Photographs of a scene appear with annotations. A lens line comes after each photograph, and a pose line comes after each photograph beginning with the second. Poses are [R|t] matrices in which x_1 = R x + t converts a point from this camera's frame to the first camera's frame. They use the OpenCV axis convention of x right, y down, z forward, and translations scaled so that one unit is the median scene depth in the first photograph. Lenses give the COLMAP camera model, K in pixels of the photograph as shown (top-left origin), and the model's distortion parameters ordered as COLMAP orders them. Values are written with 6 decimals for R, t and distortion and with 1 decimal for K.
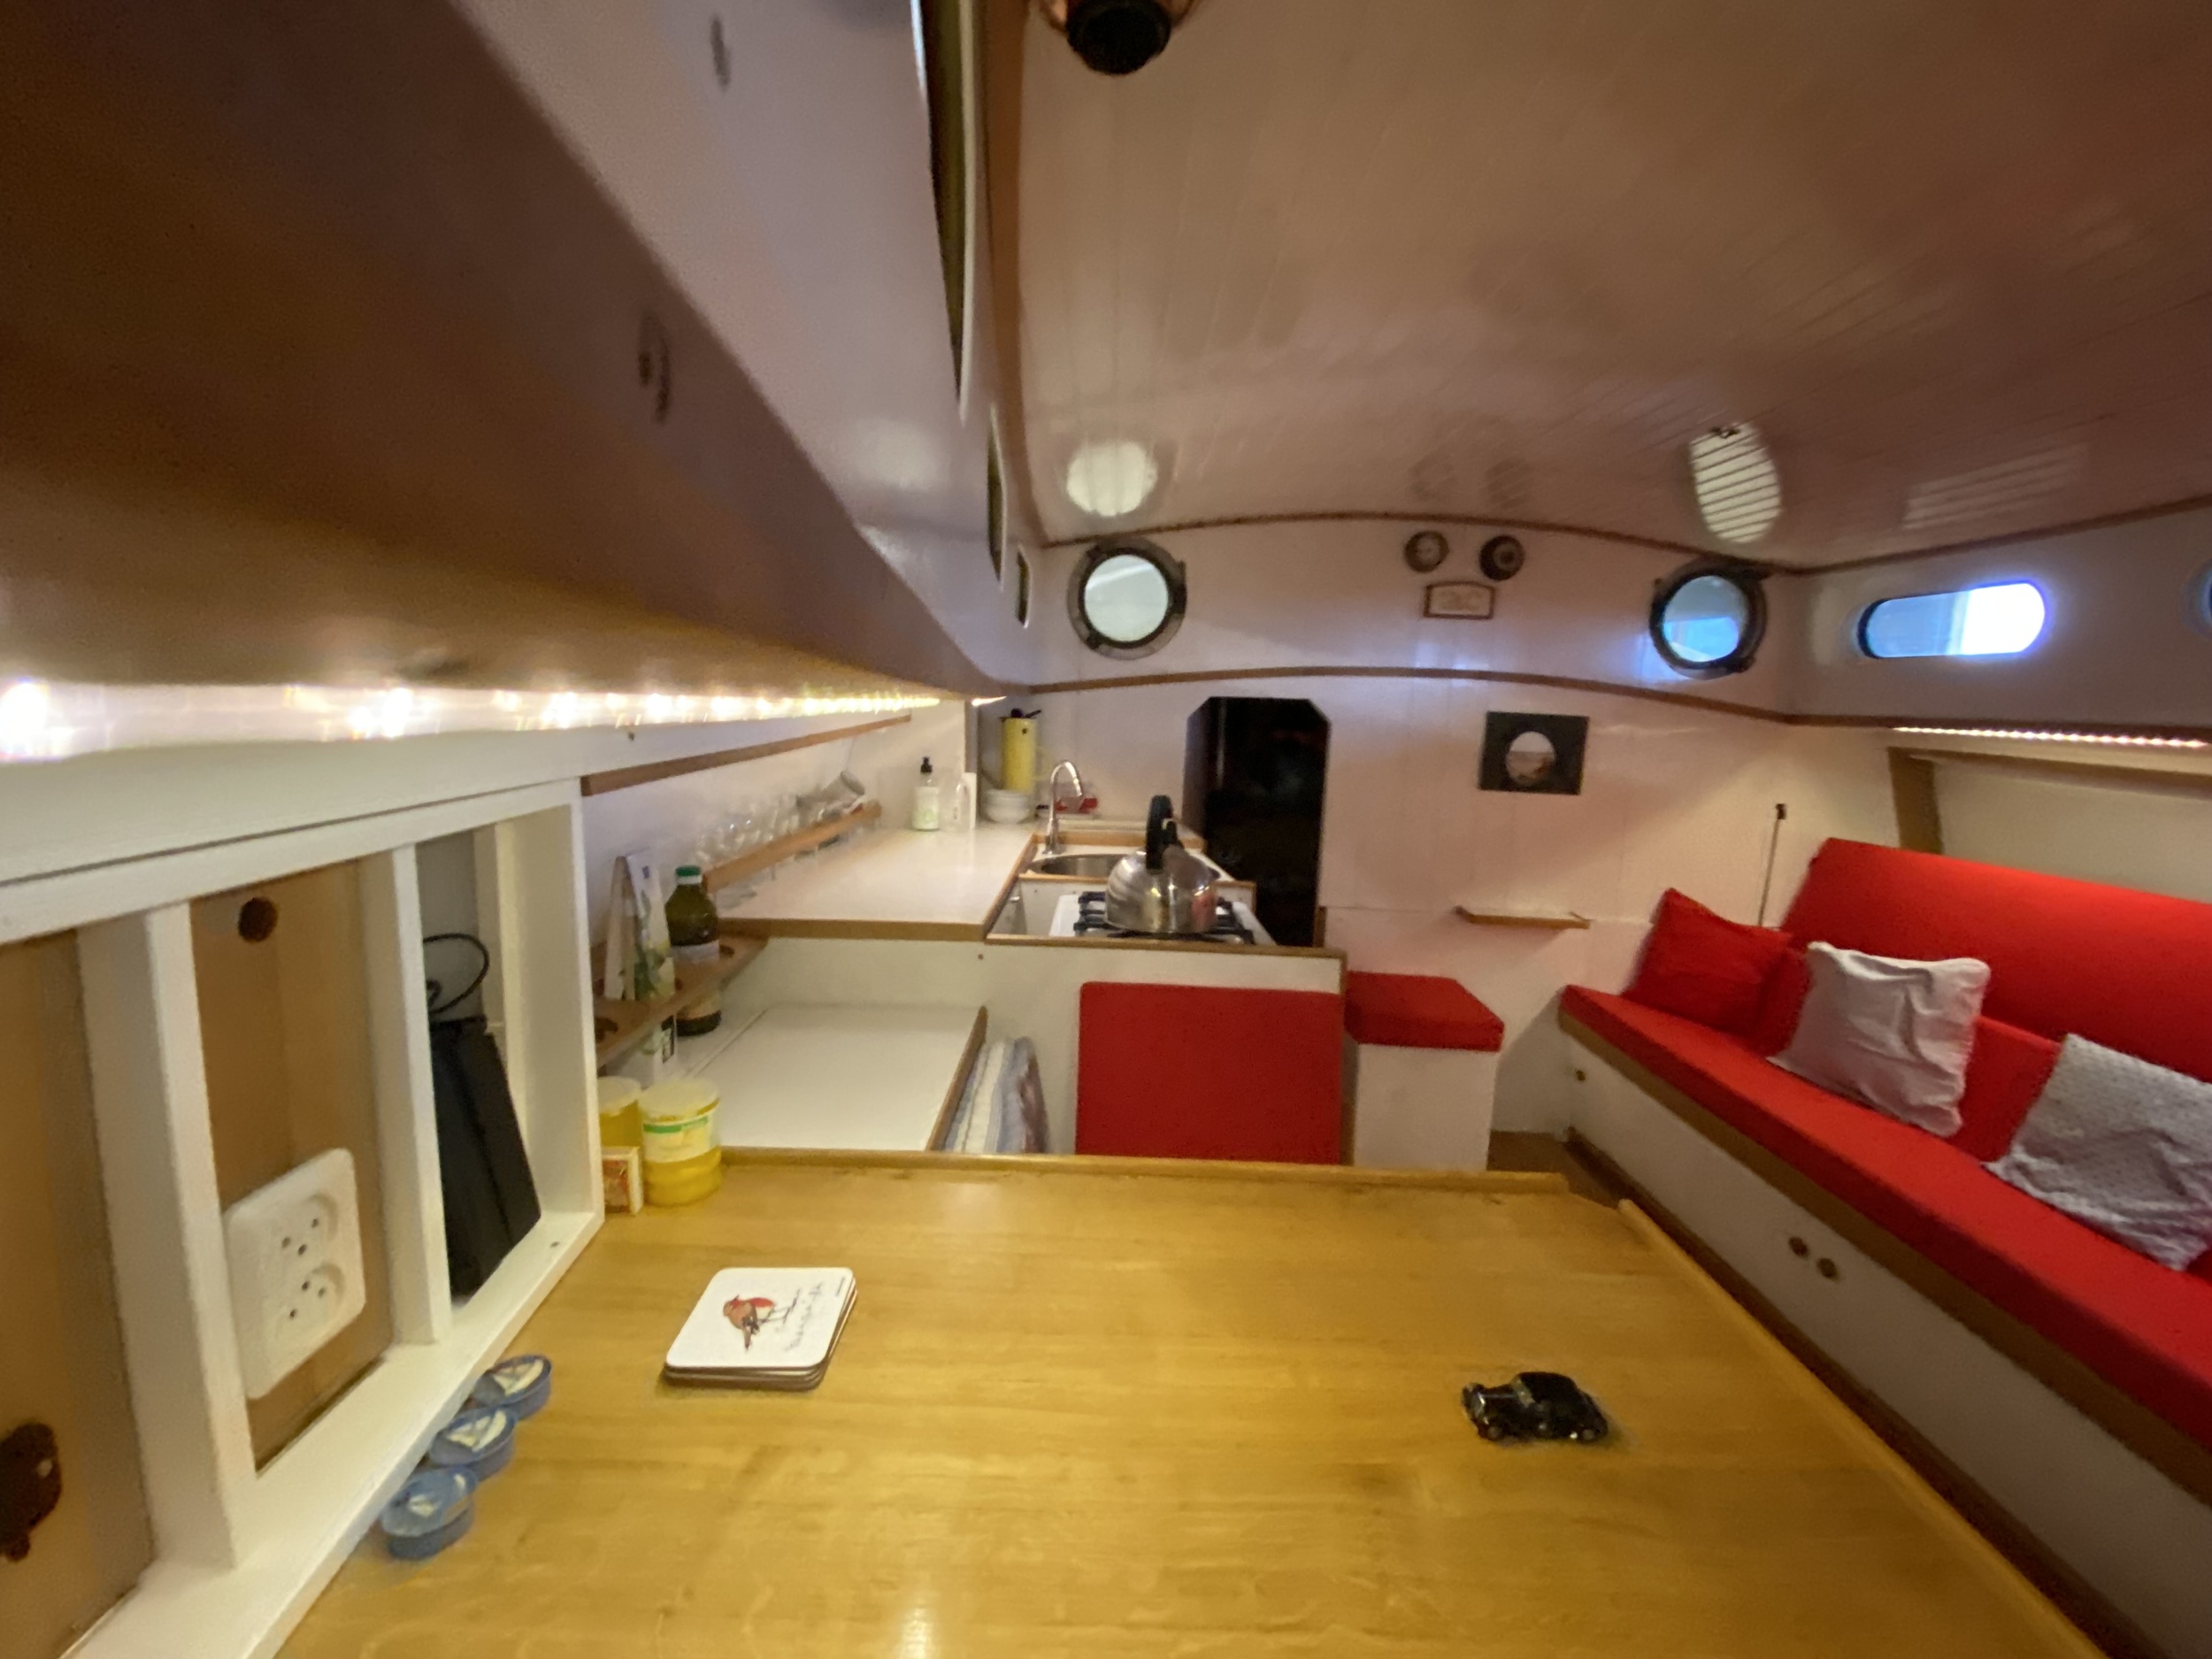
lens RADIAL K [[874.5, 0, 1106.0], [0, 874.5, 829.5], [0, 0, 1]] dist [0.026147, -0.021681]
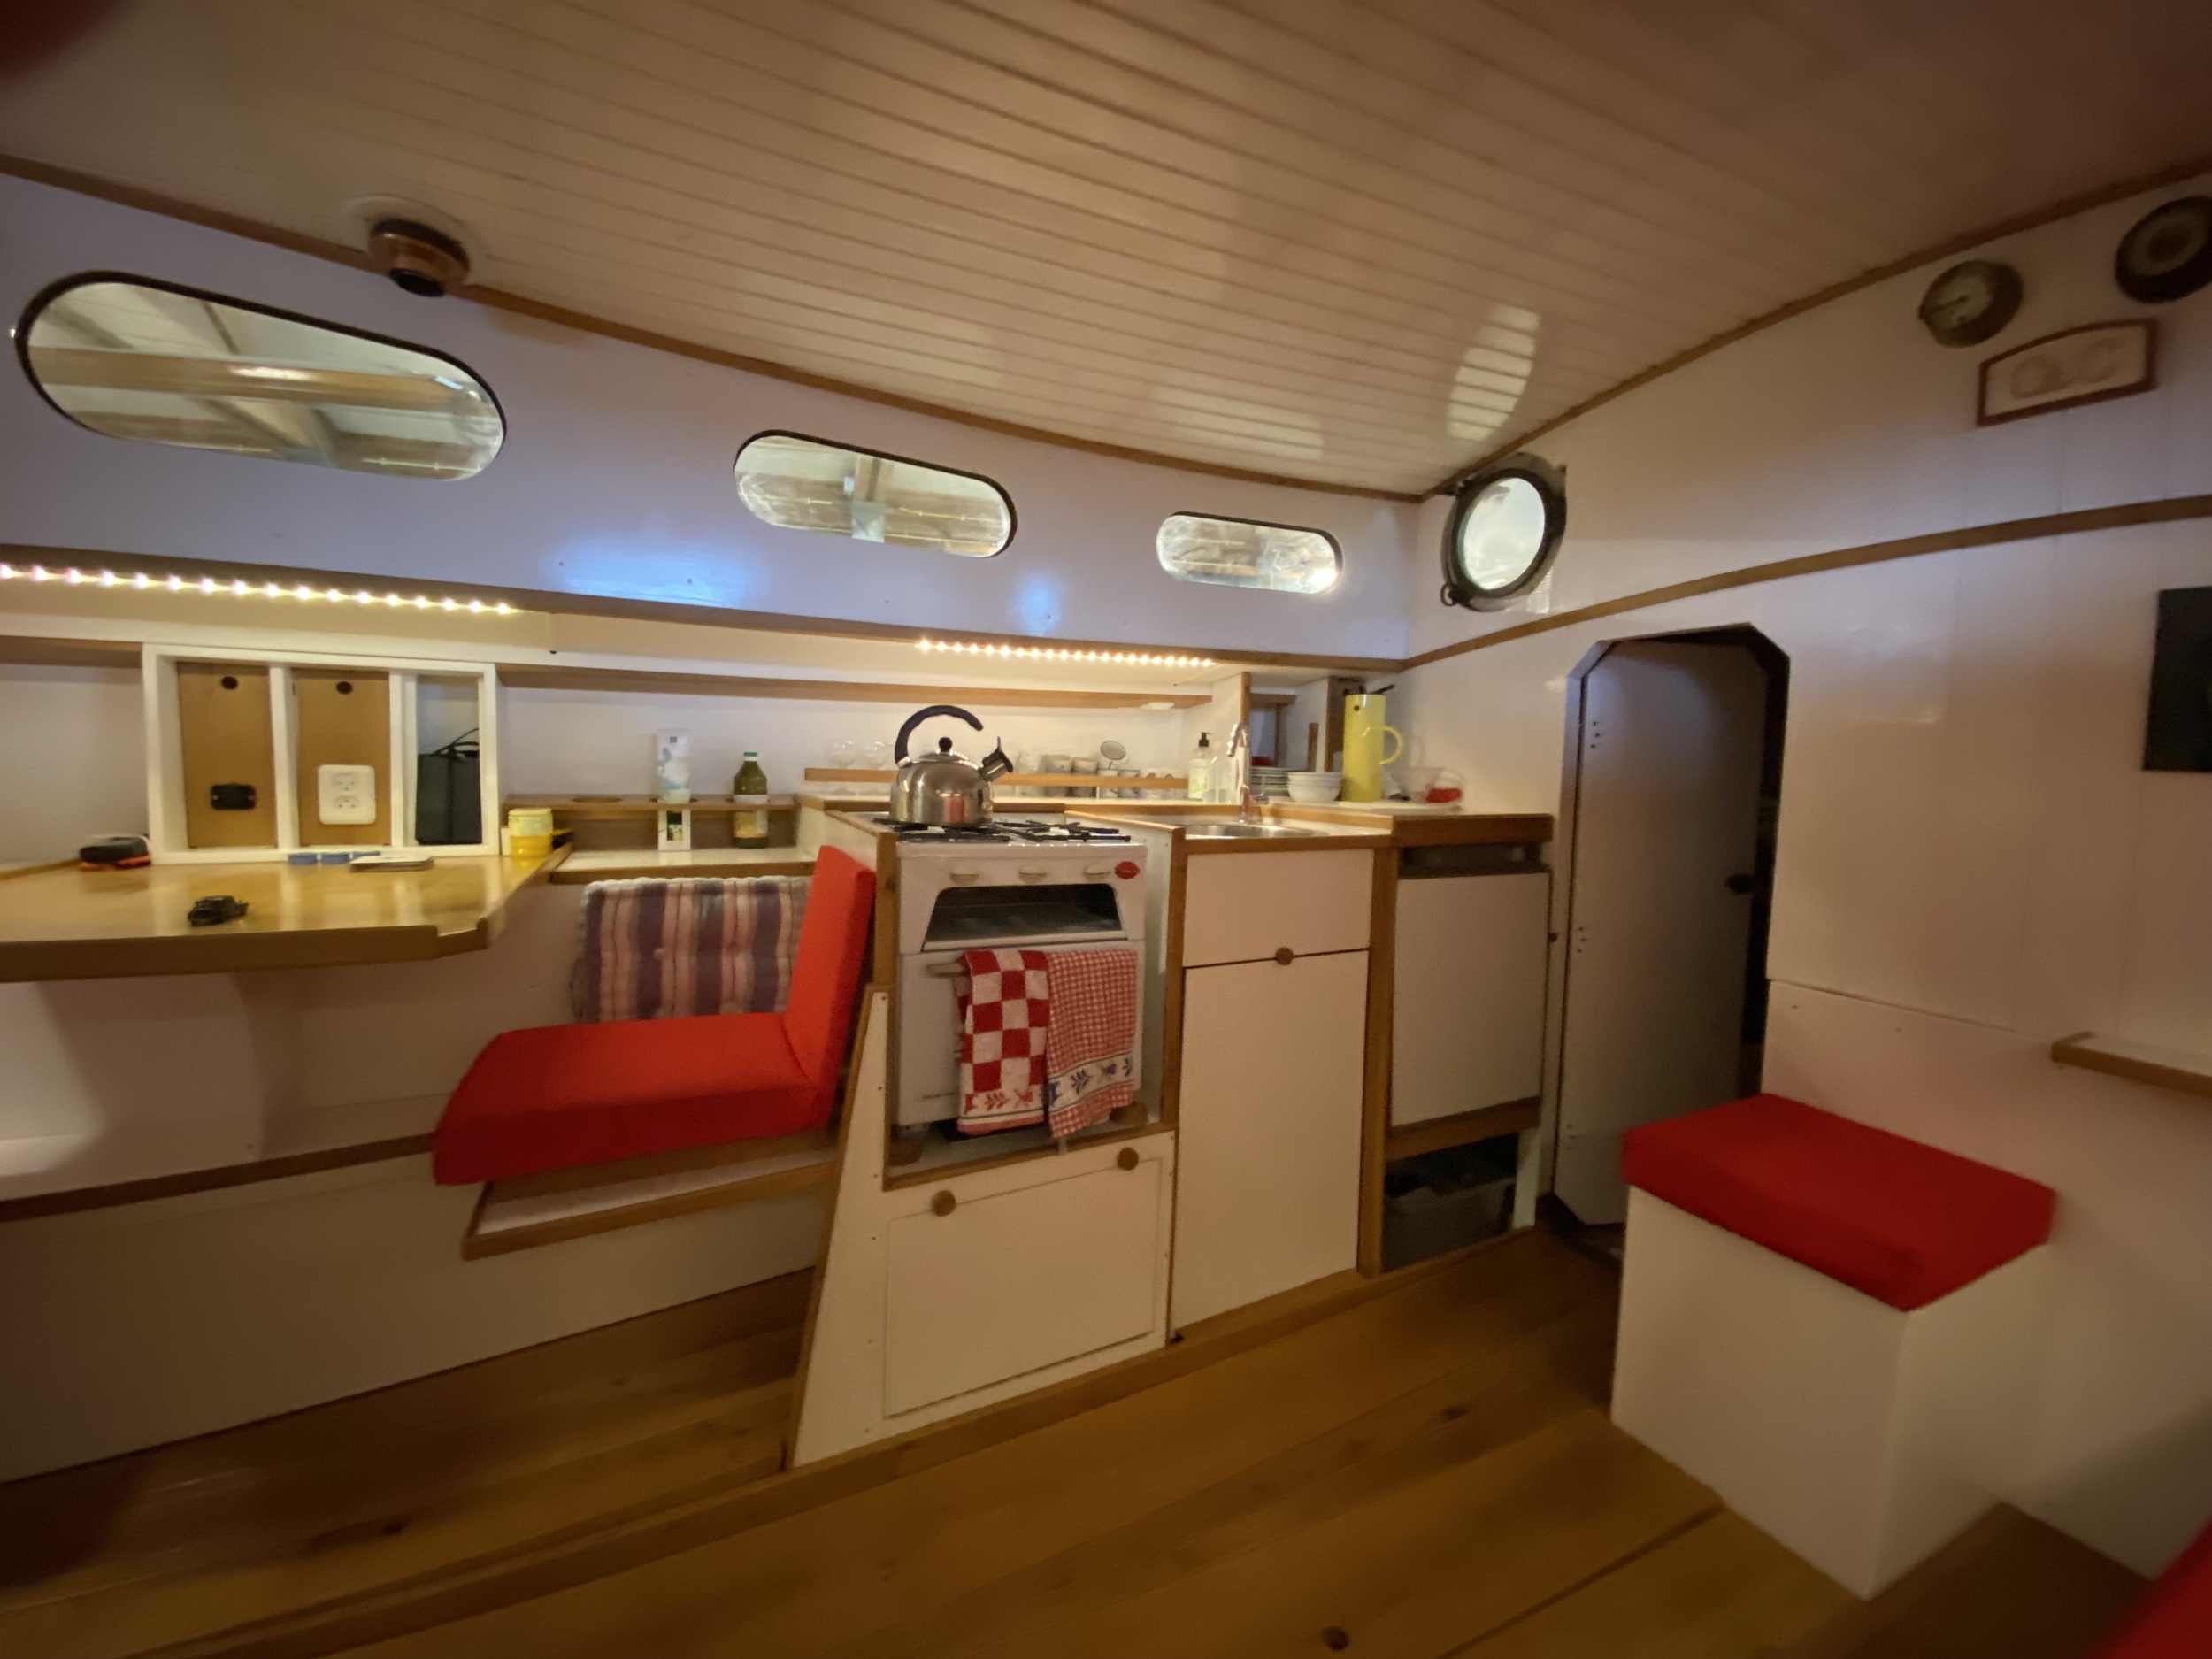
lens RADIAL K [[874.5, 0, 1106.0], [0, 874.5, 829.5], [0, 0, 1]] dist [0.026147, -0.021681]
pose [[0.444419, 0.047553, -0.894556, 0.612955], [-0.119299, 0.992837, -0.006491, 0.050532], [0.887840, 0.109605, 0.446909, 0.367269]]
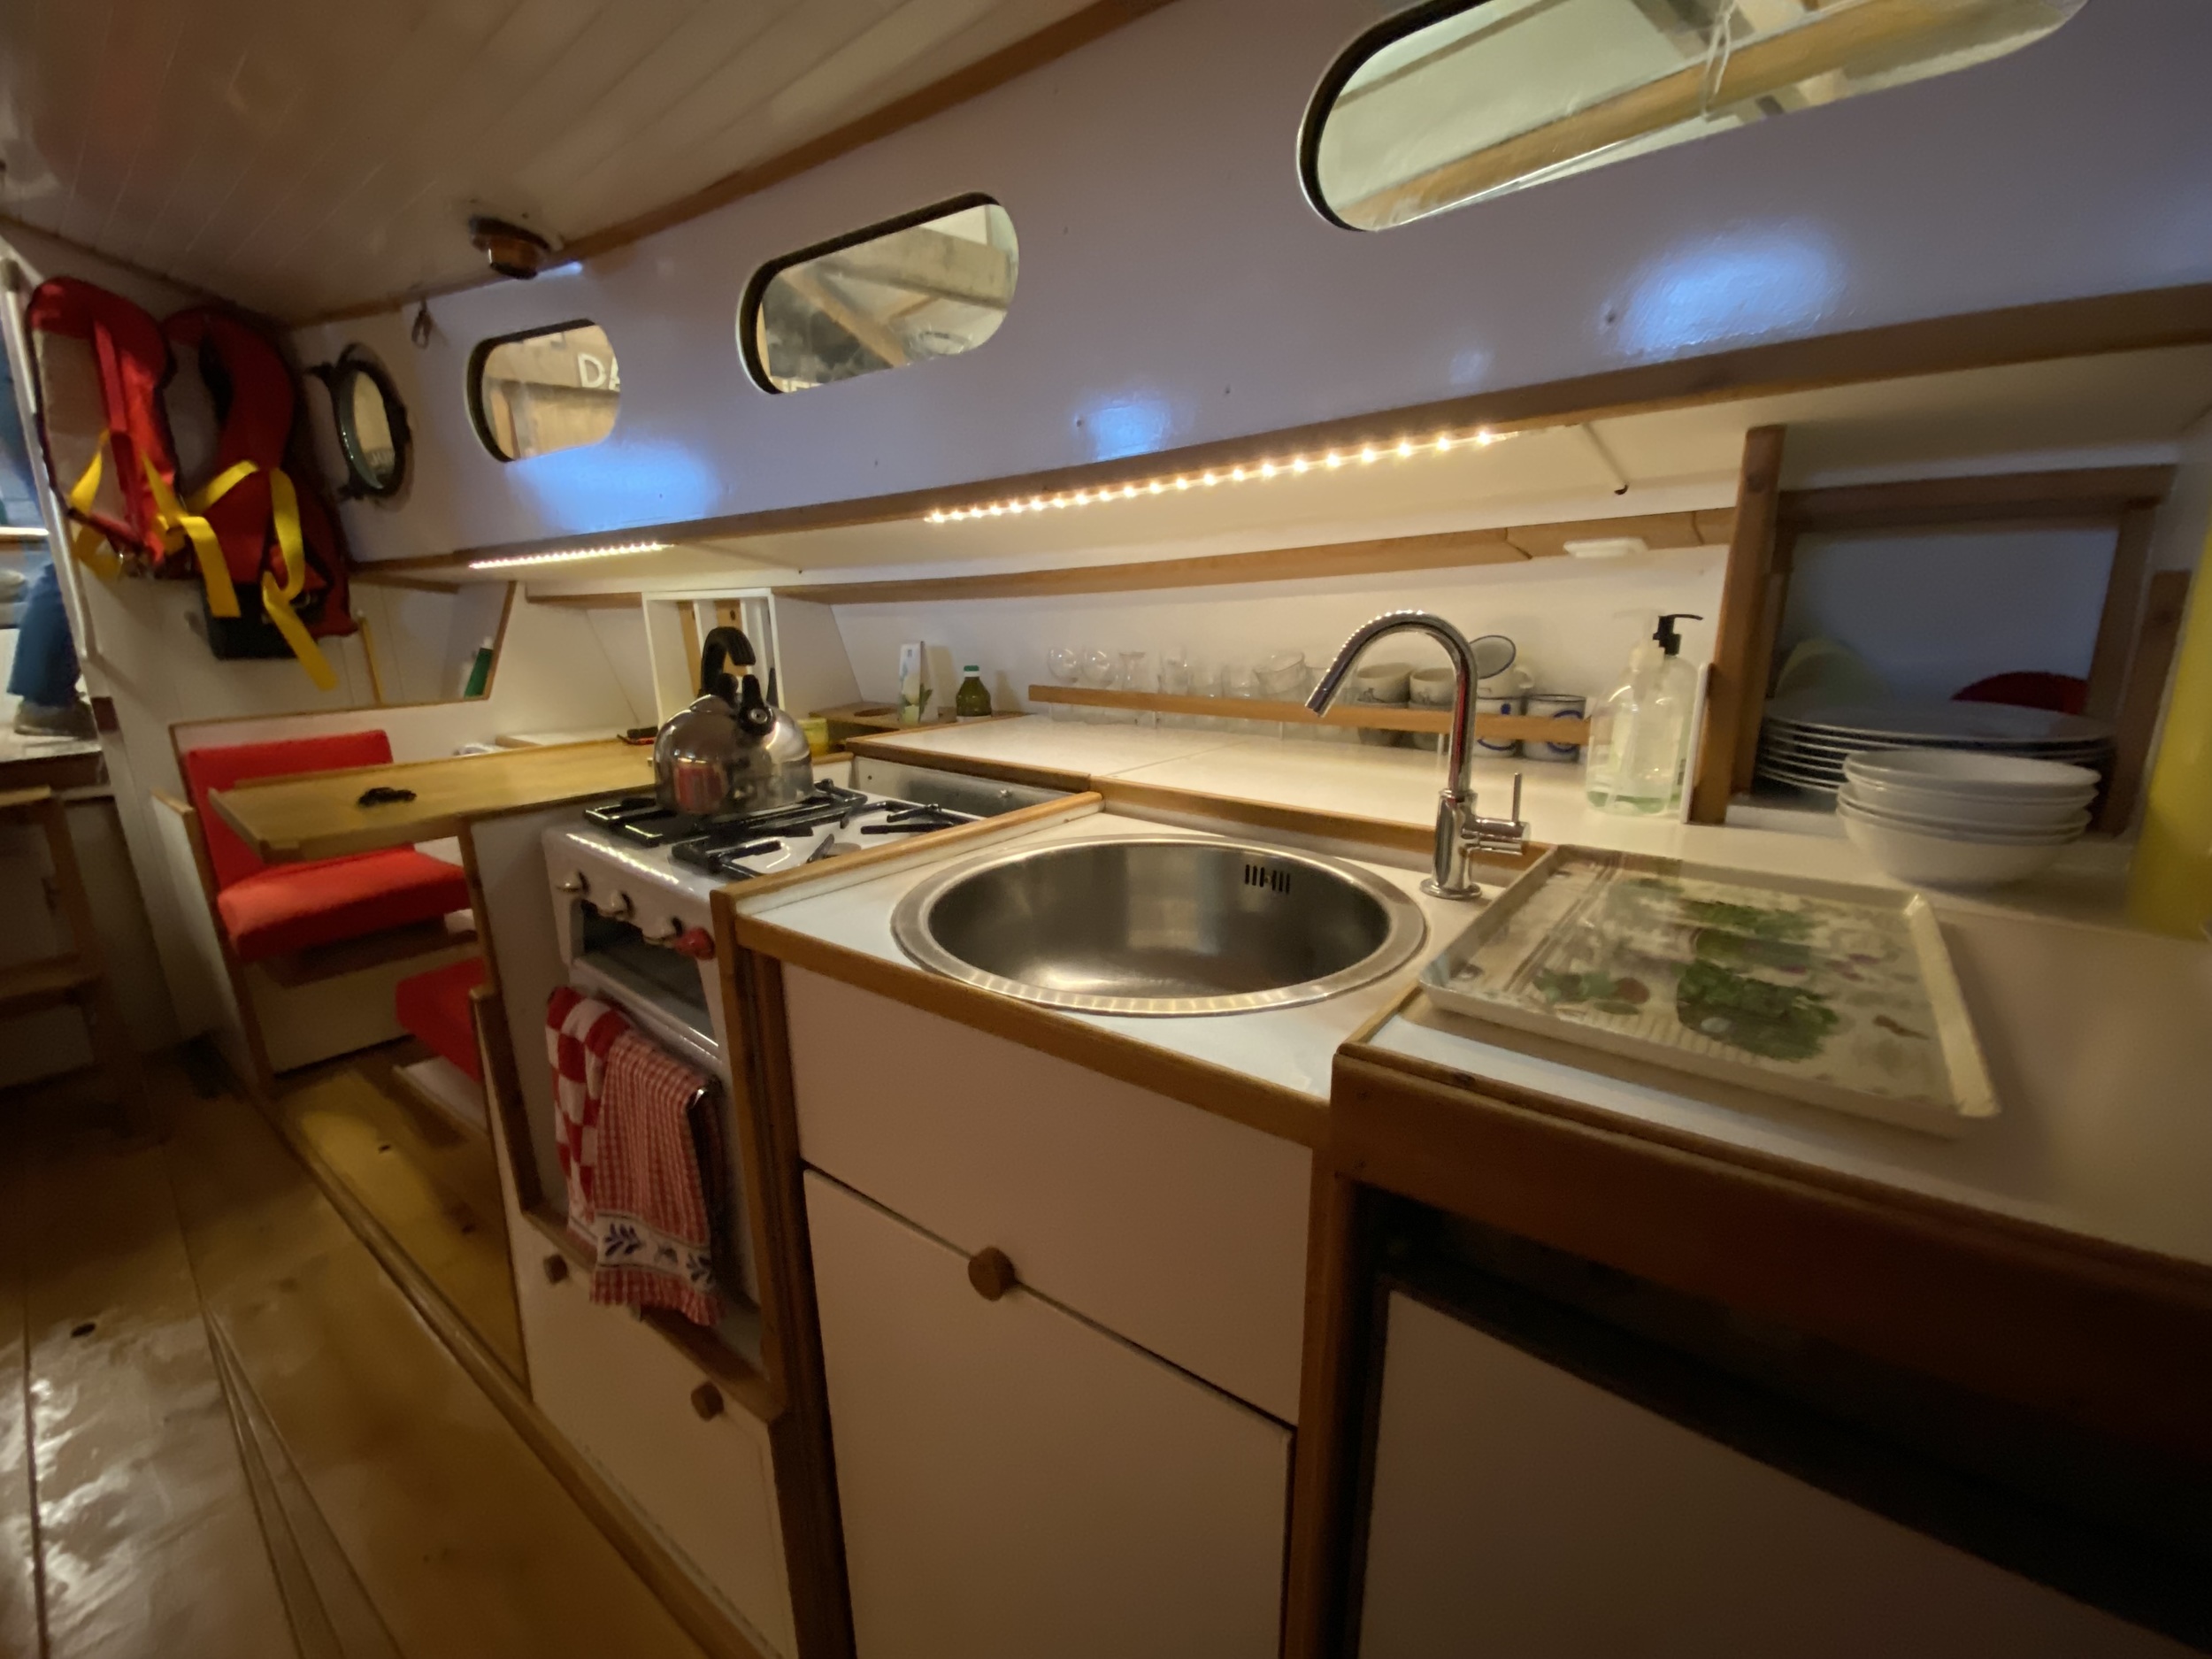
lens RADIAL K [[892.4, 0, 1106.0], [0, 892.4, 829.5], [0, 0, 1]] dist [0.023508, -0.024248]
pose [[-0.630217, 0.170706, -0.757421, 0.257332], [-0.094562, 0.951393, 0.293104, -0.069413], [0.770639, 0.256342, -0.583442, 0.911084]]
